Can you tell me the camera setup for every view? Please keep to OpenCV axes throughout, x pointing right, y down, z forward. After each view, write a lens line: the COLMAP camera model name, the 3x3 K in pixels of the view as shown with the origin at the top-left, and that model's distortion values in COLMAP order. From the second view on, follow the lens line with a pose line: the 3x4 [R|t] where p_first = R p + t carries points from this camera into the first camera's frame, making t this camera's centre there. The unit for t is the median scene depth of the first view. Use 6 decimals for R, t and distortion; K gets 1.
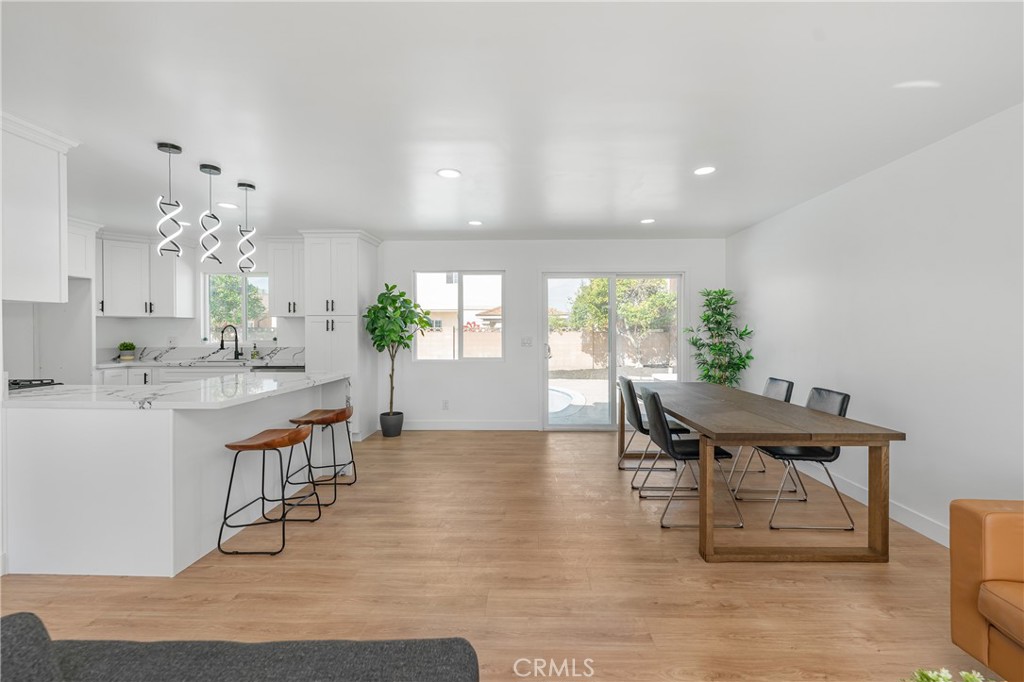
lens RADIAL K [[416.1, 0, 513.1], [0, 416.1, 333.8], [0, 0, 1]] dist [-0.000157, -0.000021]
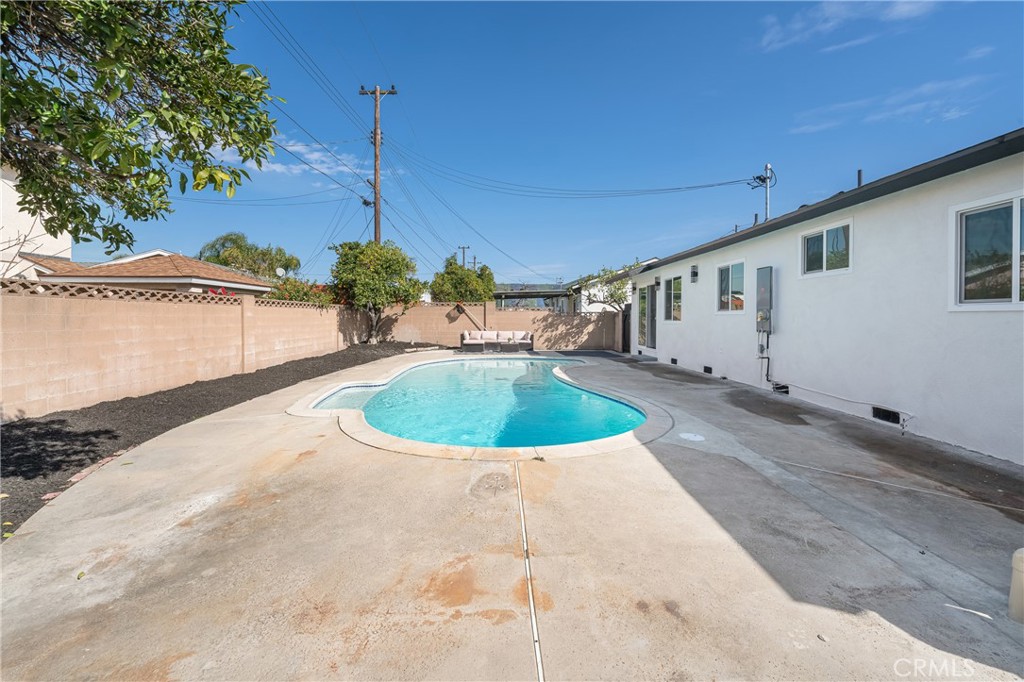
lens RADIAL K [[423.5, 0, 511.3], [0, 423.5, 322.8], [0, 0, 1]] dist [-0.000562, -0.000039]
pose [[-0.069102, -0.012790, 0.997528, -2.410511], [0.004909, 0.999901, 0.013161, 0.045310], [-0.997597, 0.005806, -0.069033, 2.101733]]
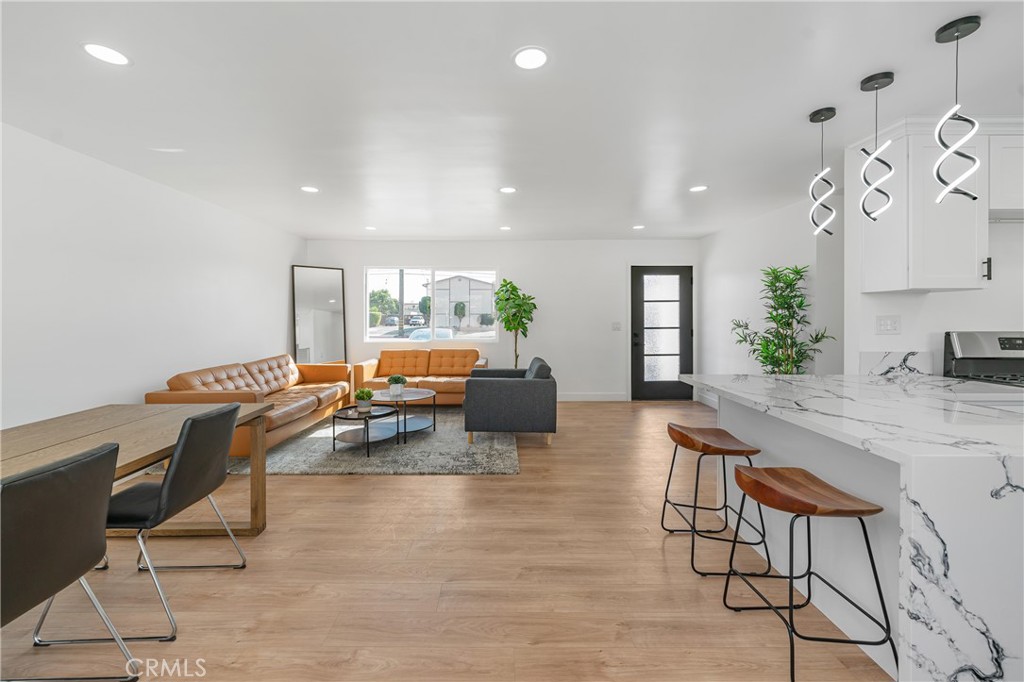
lens RADIAL K [[422.5, 0, 508.3], [0, 422.5, 318.7], [0, 0, 1]] dist [0.000822, 0.000089]
pose [[-0.998865, -0.000533, -0.047625, -0.053682], [-0.001201, 0.999901, 0.013993, -0.009307], [0.047612, 0.014034, -0.998767, 0.942677]]
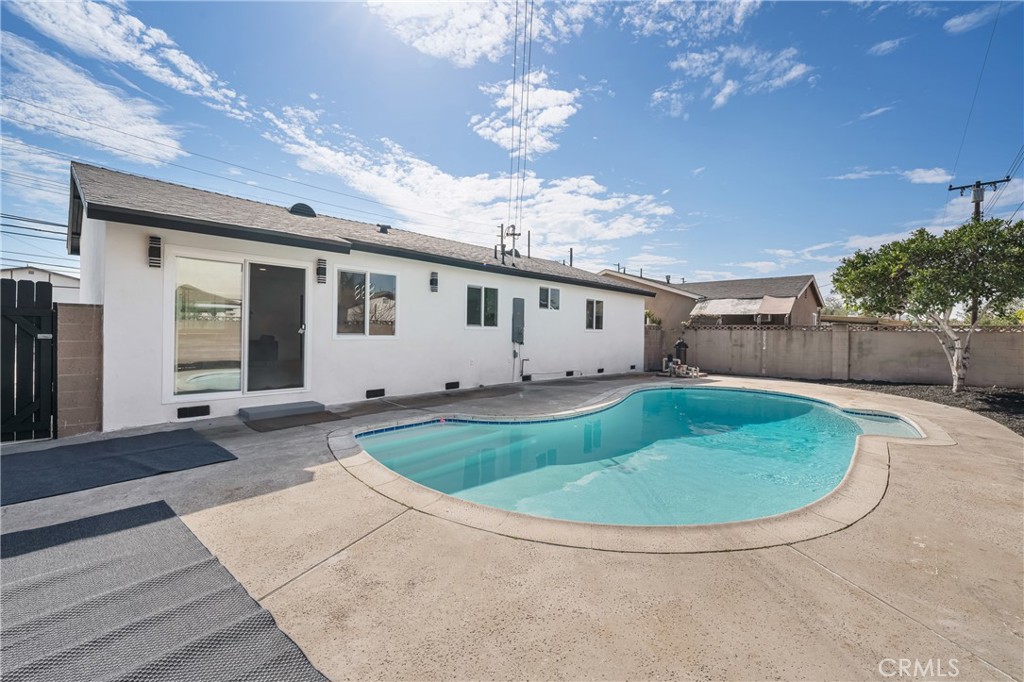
lens RADIAL K [[435.9, 0, 501.0], [0, 435.9, 339.7], [0, 0, 1]] dist [-0.013634, -0.000160]
pose [[-0.660789, 0.002951, -0.750566, 0.715350], [-0.021925, 0.999490, 0.023232, 0.035823], [0.750251, 0.031807, -0.660387, 2.508605]]
